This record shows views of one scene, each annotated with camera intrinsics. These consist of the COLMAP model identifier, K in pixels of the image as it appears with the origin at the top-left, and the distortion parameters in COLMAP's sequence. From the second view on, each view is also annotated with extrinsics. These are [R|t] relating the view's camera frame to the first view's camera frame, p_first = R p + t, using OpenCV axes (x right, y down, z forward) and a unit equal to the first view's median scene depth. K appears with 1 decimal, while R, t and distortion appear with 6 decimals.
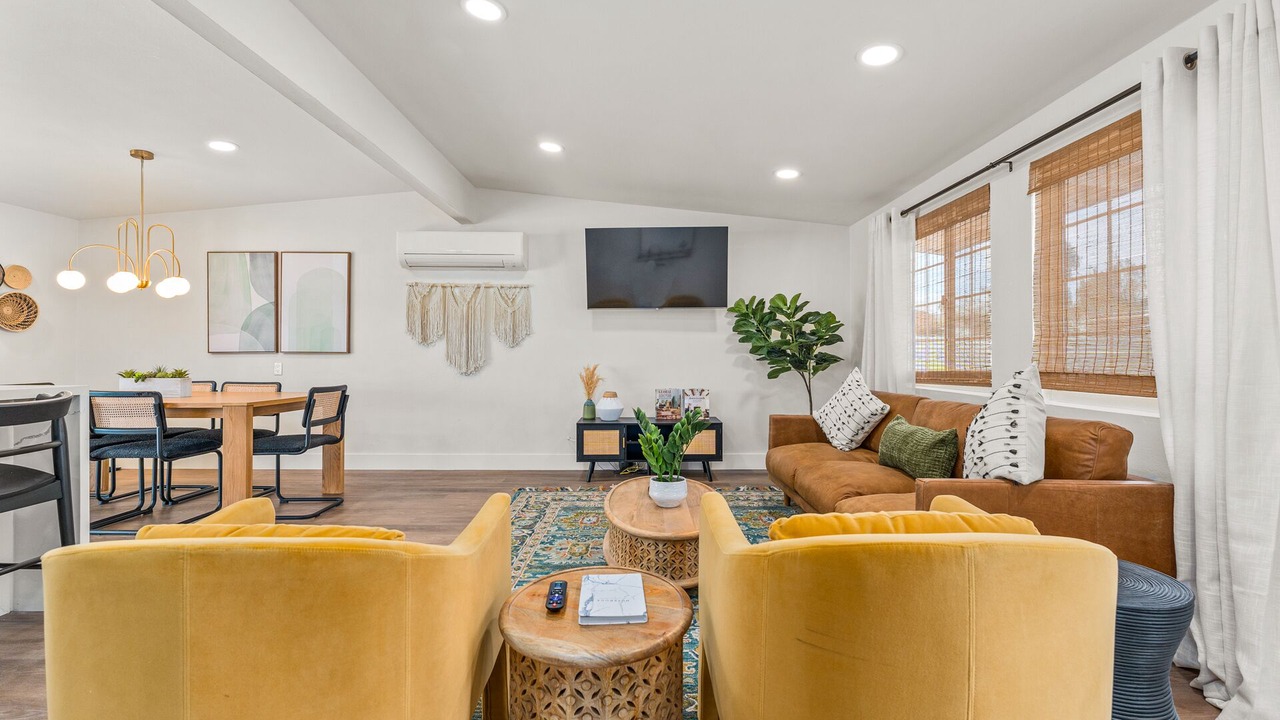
lens RADIAL K [[537.2, 0, 646.2], [0, 537.2, 352.3], [0, 0, 1]] dist [0.000251, -0.000032]
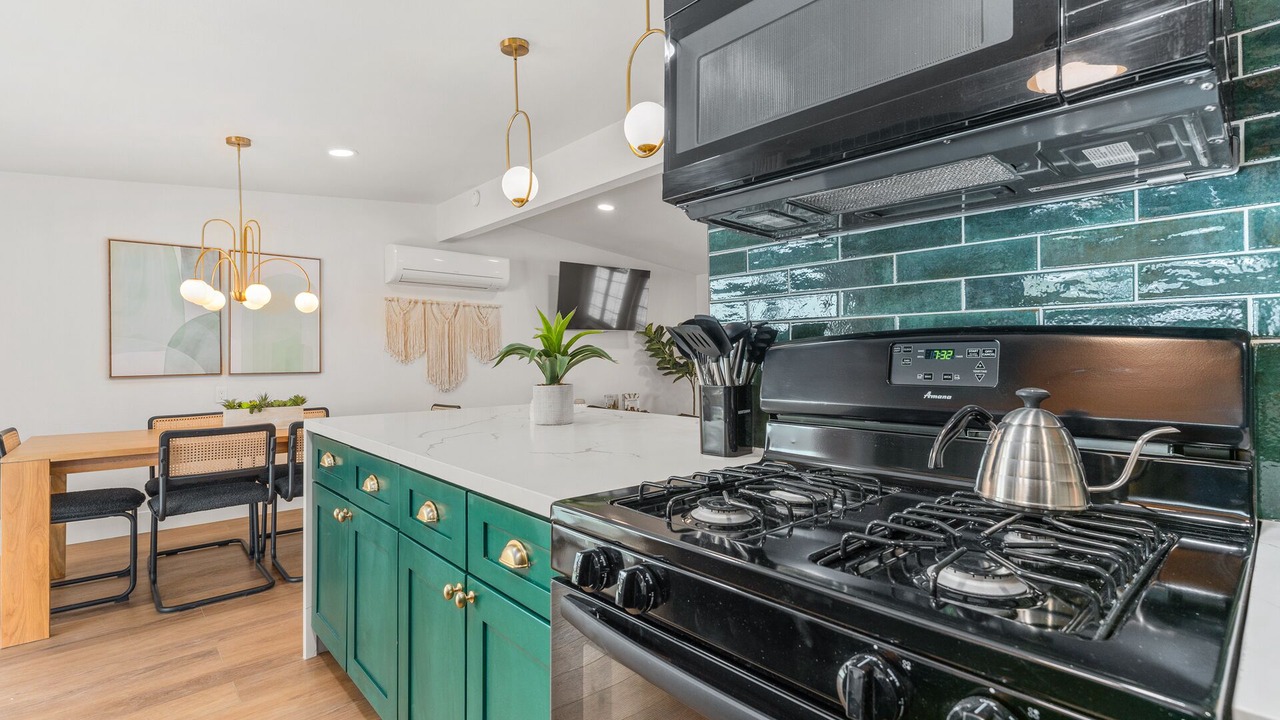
lens RADIAL K [[591.6, 0, 637.9], [0, 591.6, 350.5], [0, 0, 1]] dist [-0.000711, -0.000228]
pose [[0.744575, -0.001643, 0.667537, -0.815842], [0.011571, 0.999879, -0.010445, -0.019074], [-0.667438, 0.015501, 0.744504, -0.072500]]
